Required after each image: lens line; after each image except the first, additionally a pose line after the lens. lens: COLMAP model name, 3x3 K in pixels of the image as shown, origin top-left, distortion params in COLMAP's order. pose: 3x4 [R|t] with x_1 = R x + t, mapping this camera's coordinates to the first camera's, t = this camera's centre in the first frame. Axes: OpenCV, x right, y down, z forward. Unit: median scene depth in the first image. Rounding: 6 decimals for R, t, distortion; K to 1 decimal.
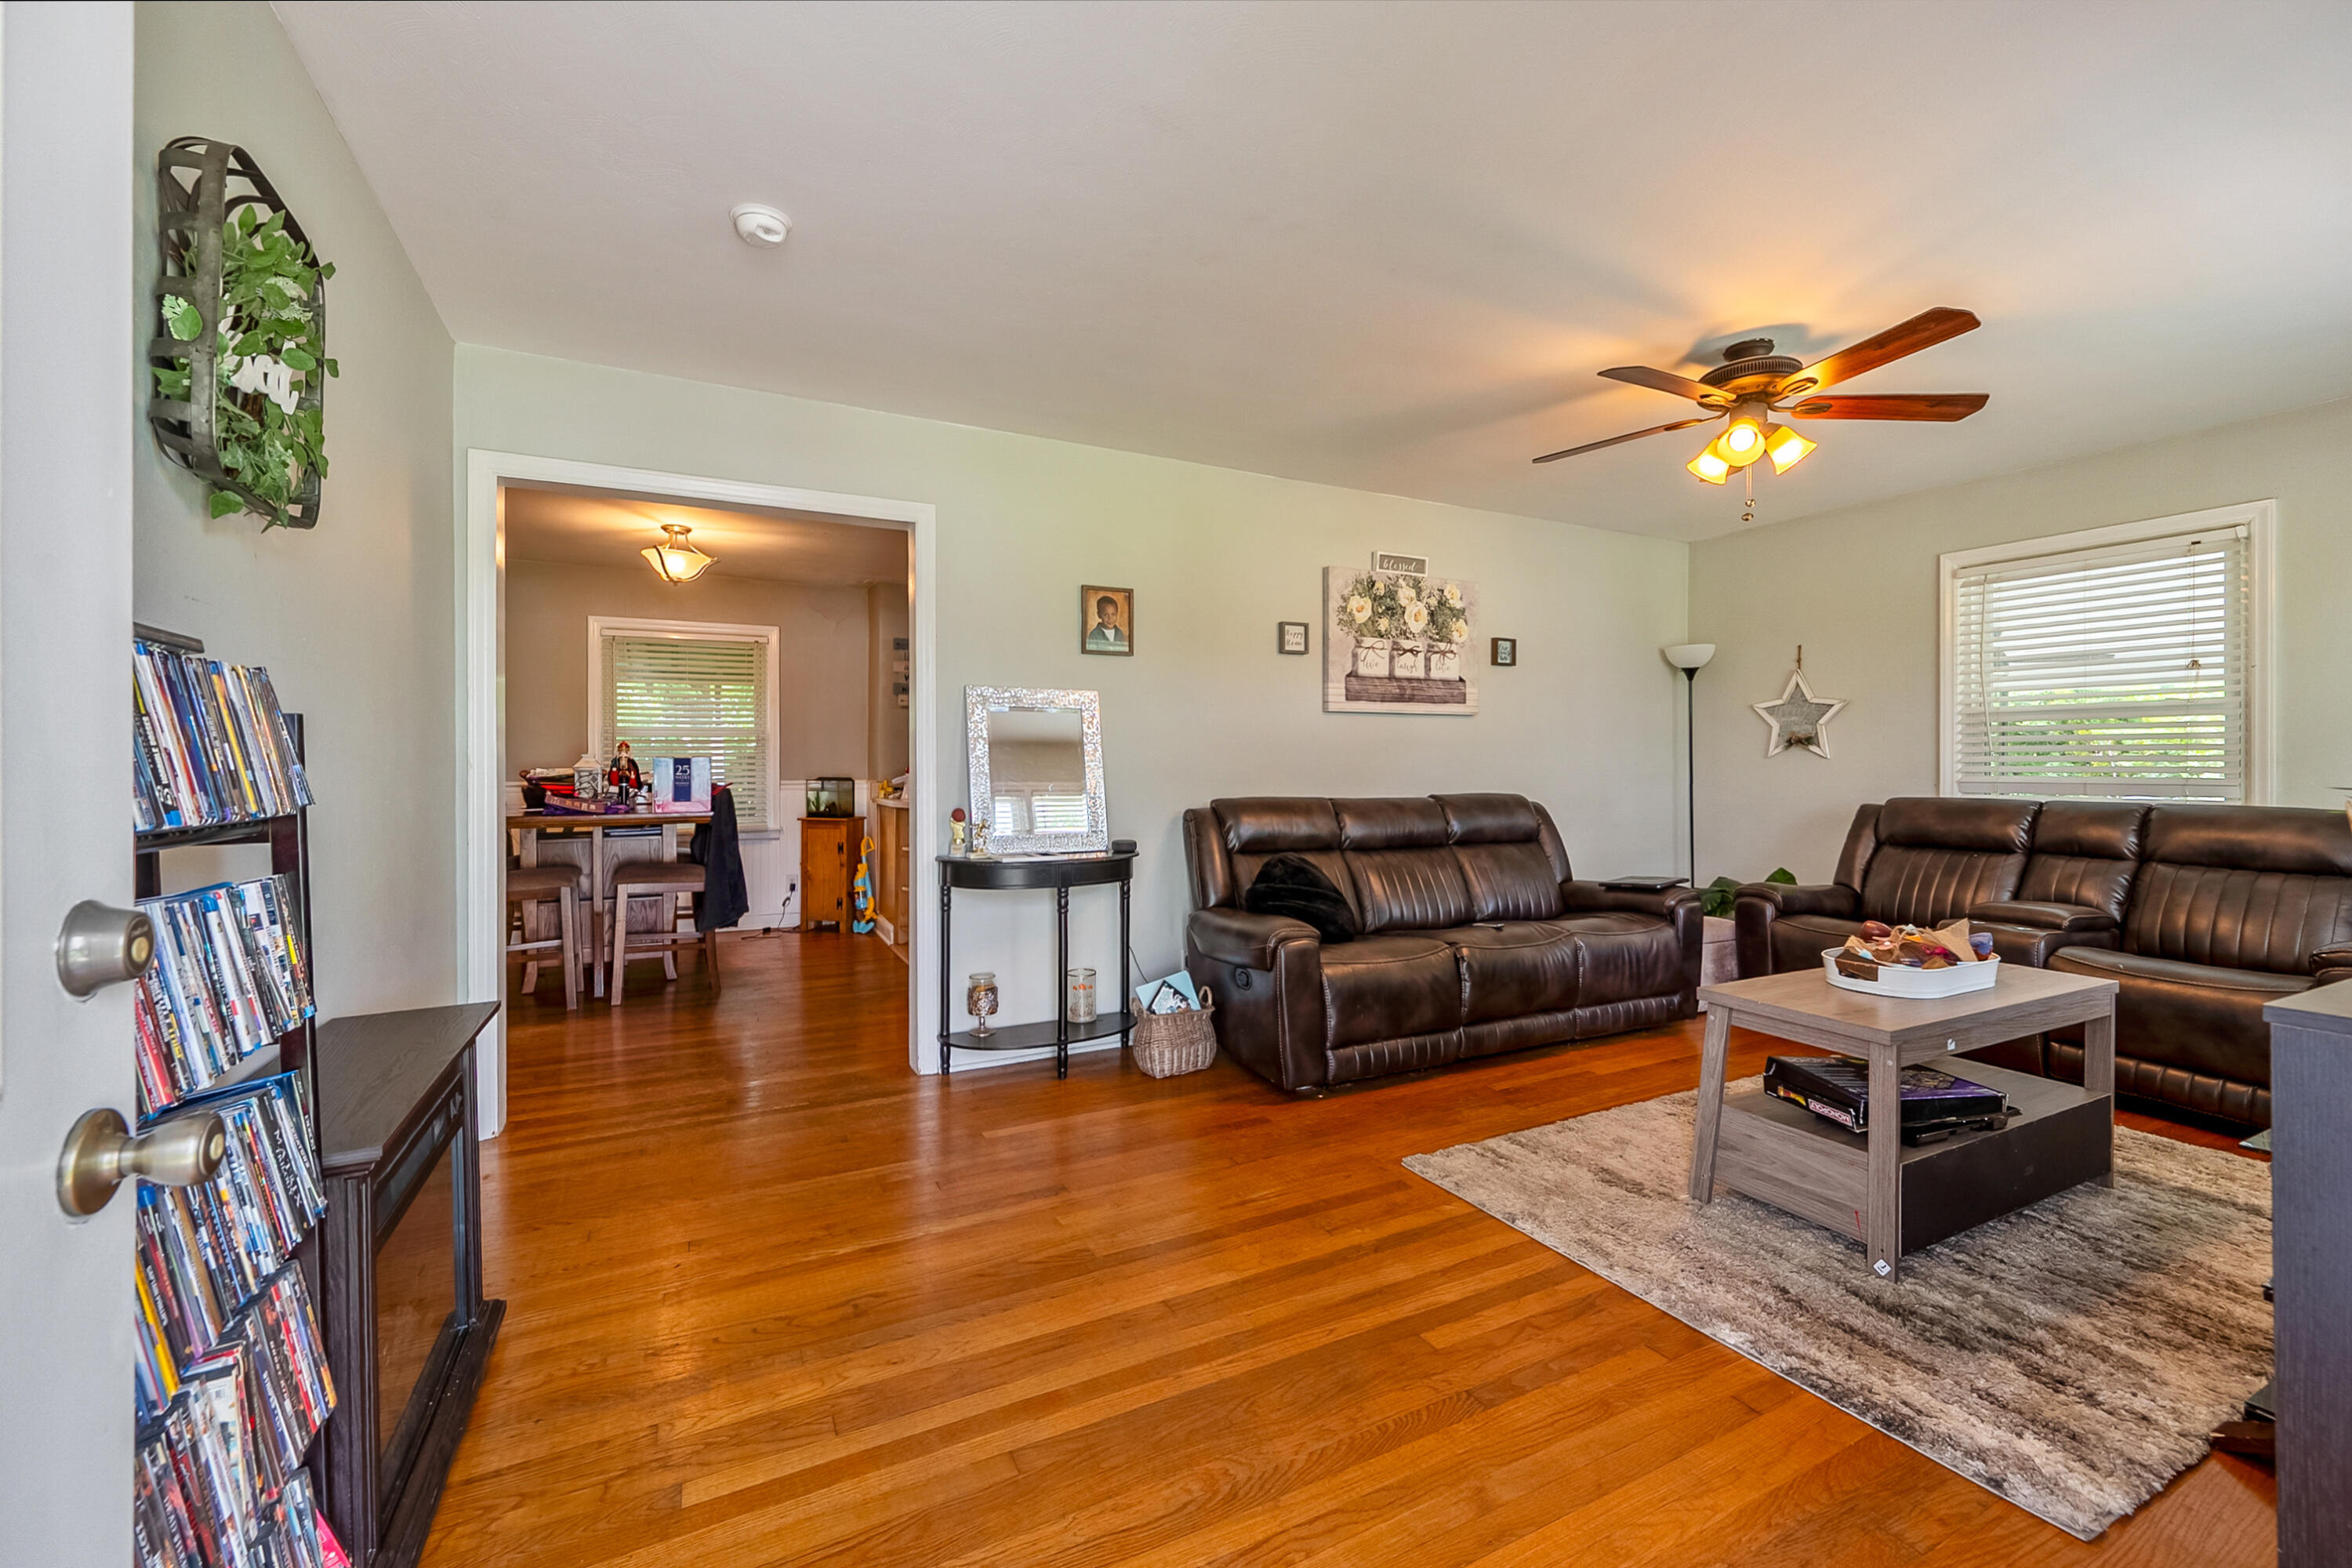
lens RADIAL K [[951.2, 0, 1178.6], [0, 951.2, 755.7], [0, 0, 1]] dist [0.000507, -0.000059]
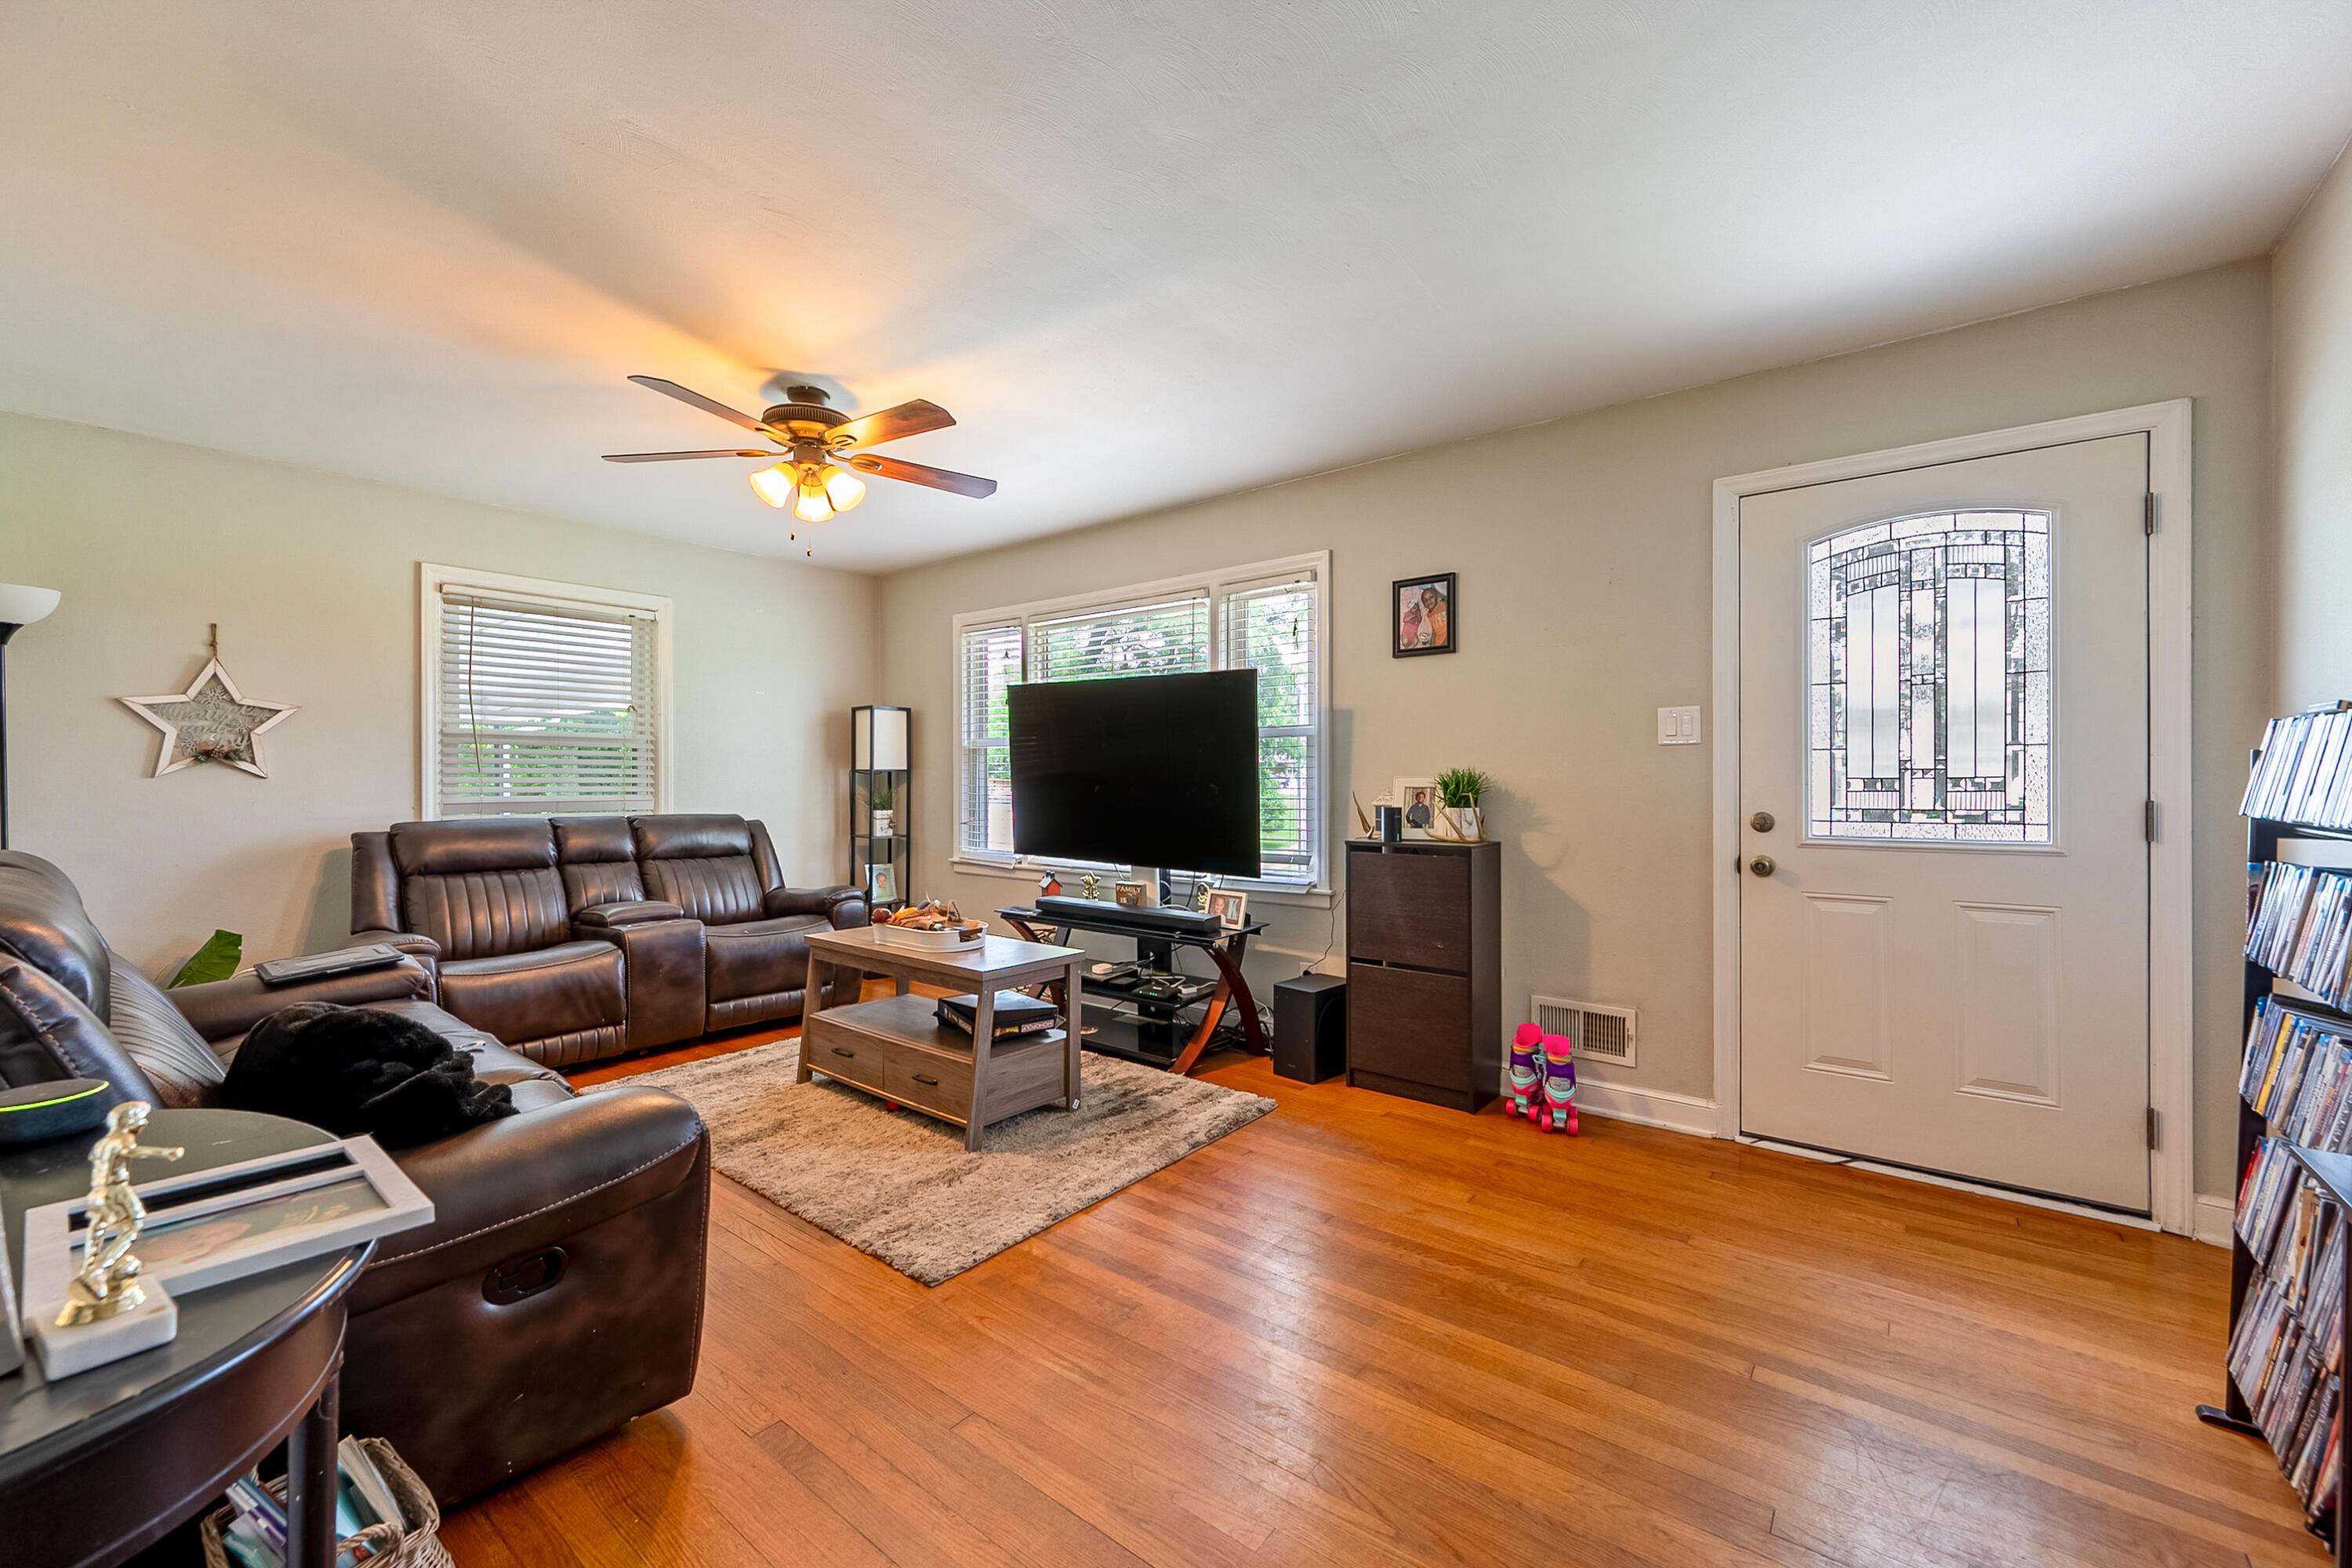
lens RADIAL K [[929.8, 0, 1186.5], [0, 929.8, 778.3], [0, 0, 1]] dist [0.001008, 0.000035]
pose [[-0.414282, 0.004119, 0.910139, -0.349346], [-0.004735, 0.999966, -0.006681, 0.004416], [-0.910136, -0.007077, -0.414248, 0.698577]]
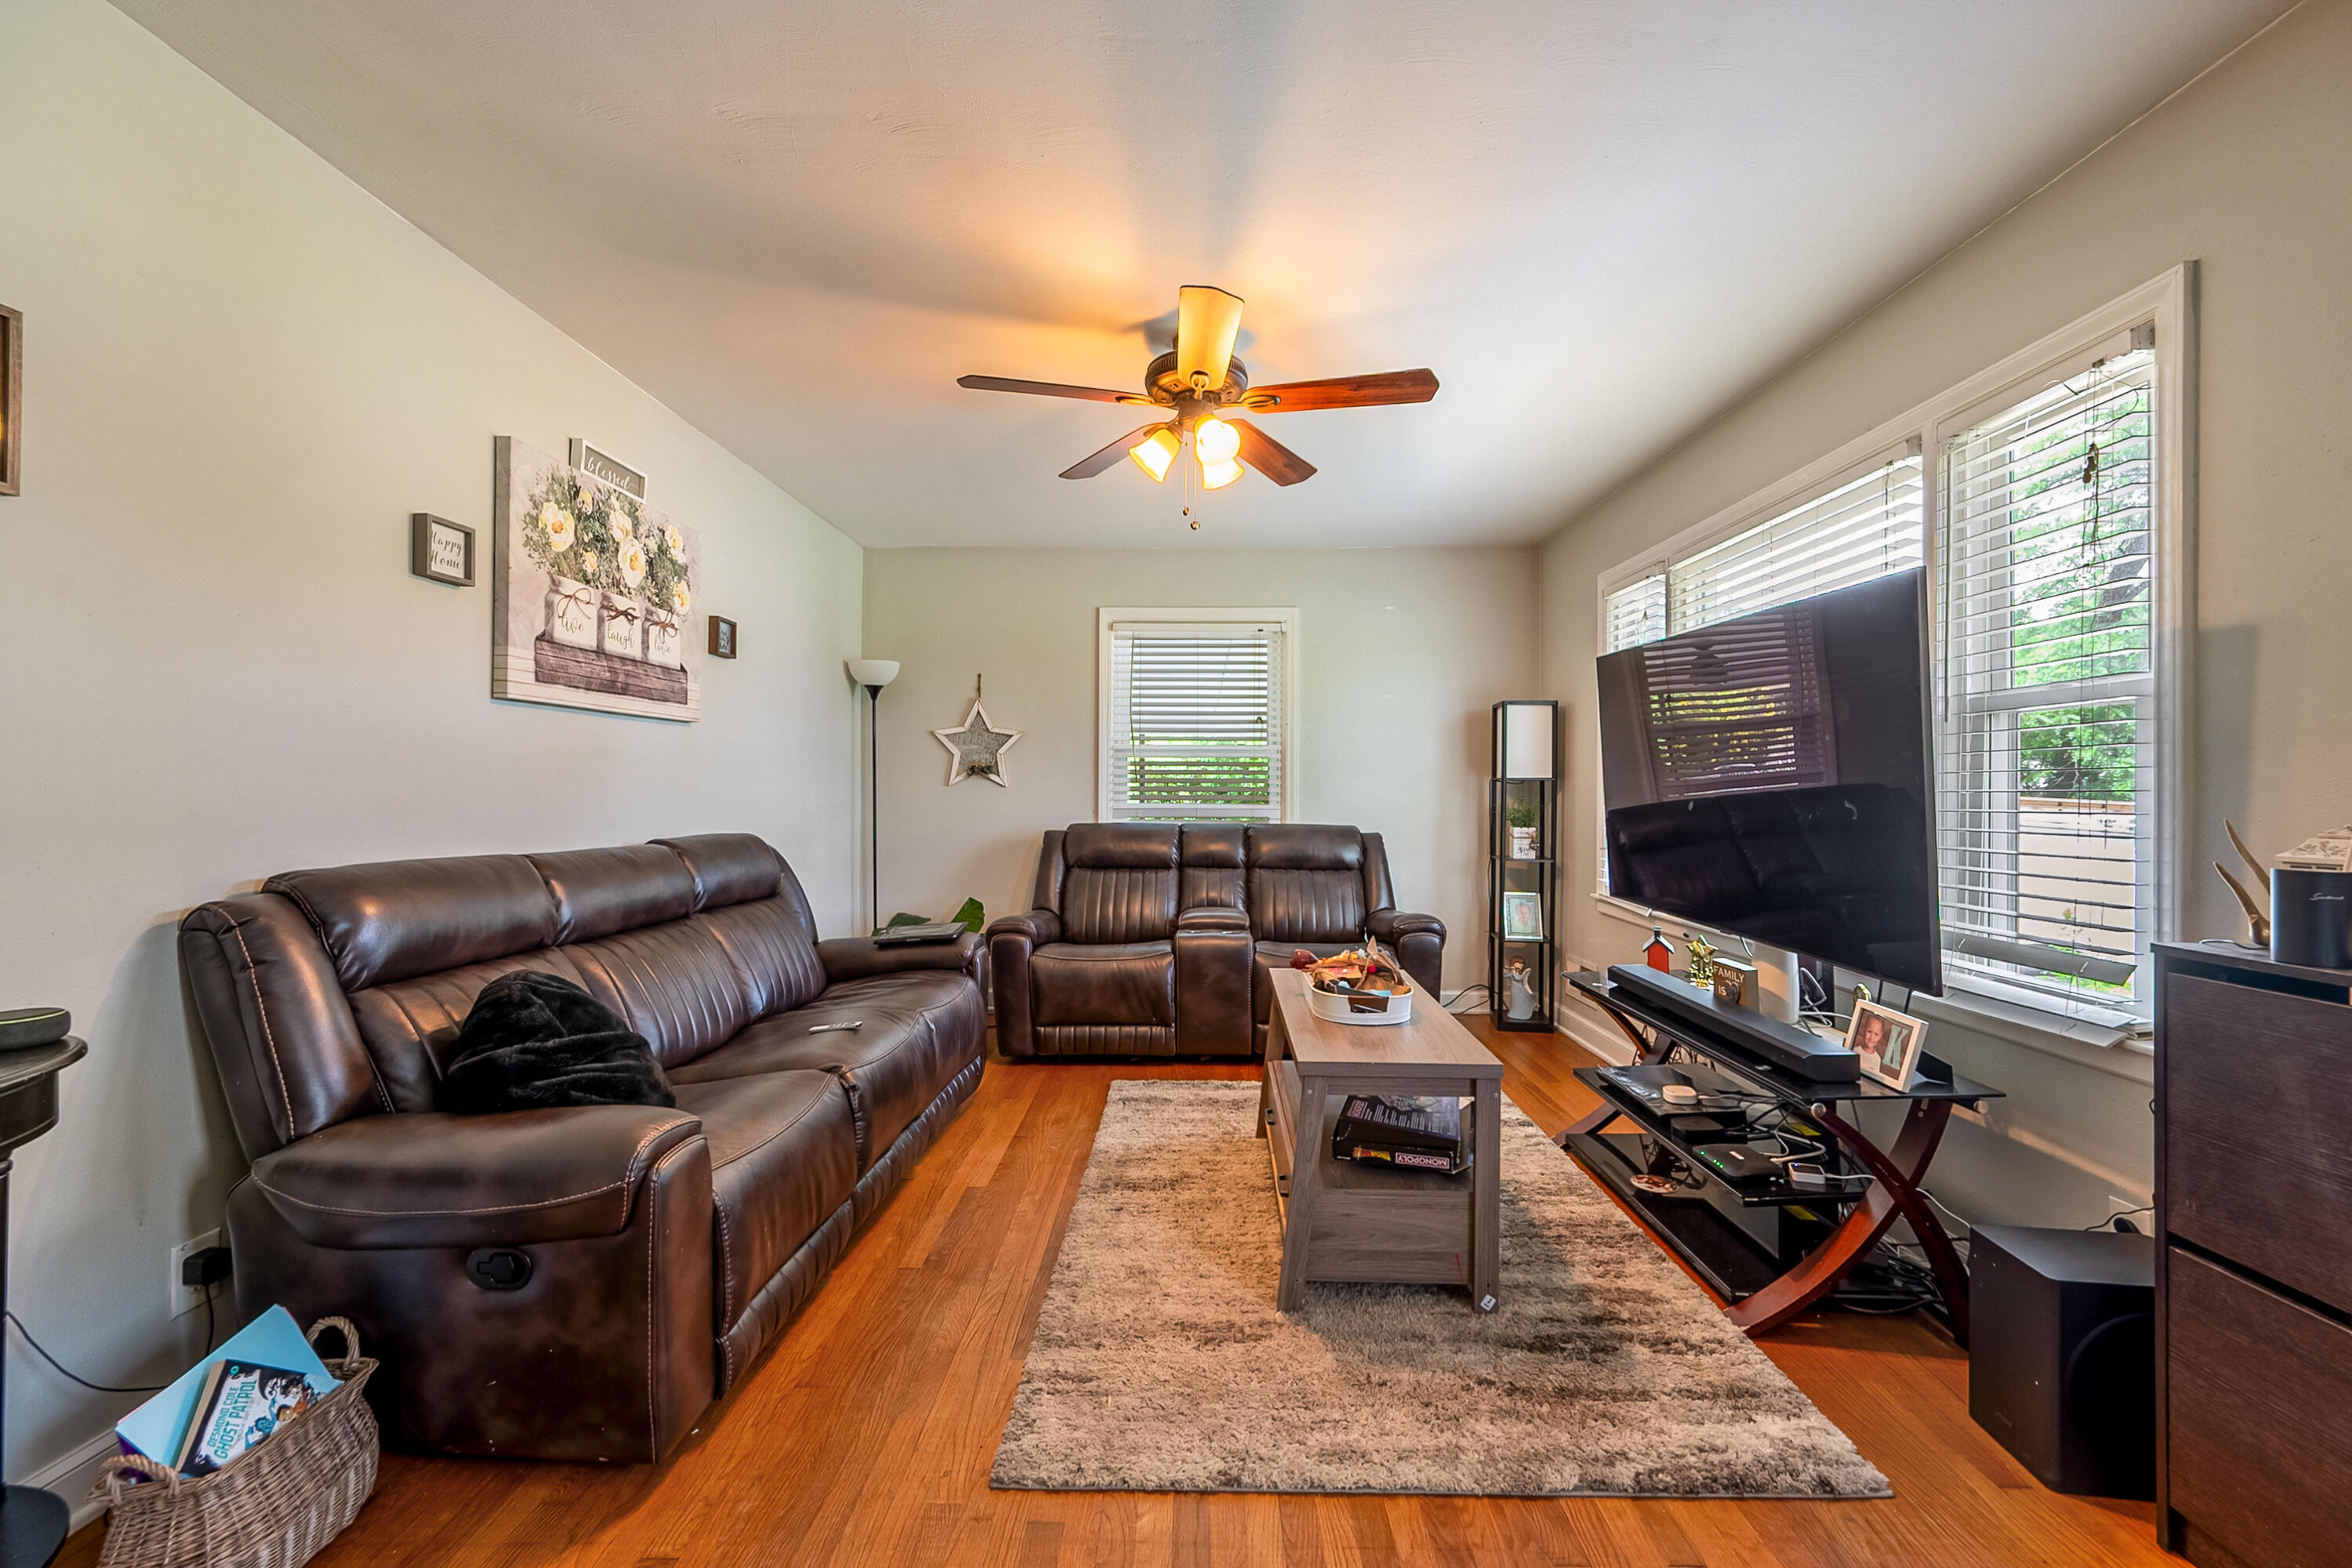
lens RADIAL K [[941.7, 0, 1181.0], [0, 941.7, 783.8], [0, 0, 1]] dist [0.001147, 0.000163]
pose [[0.473169, 0.008376, 0.880932, -0.136570], [-0.011785, 0.999926, -0.003178, 0.000397], [-0.880893, -0.008878, 0.473232, 0.388886]]
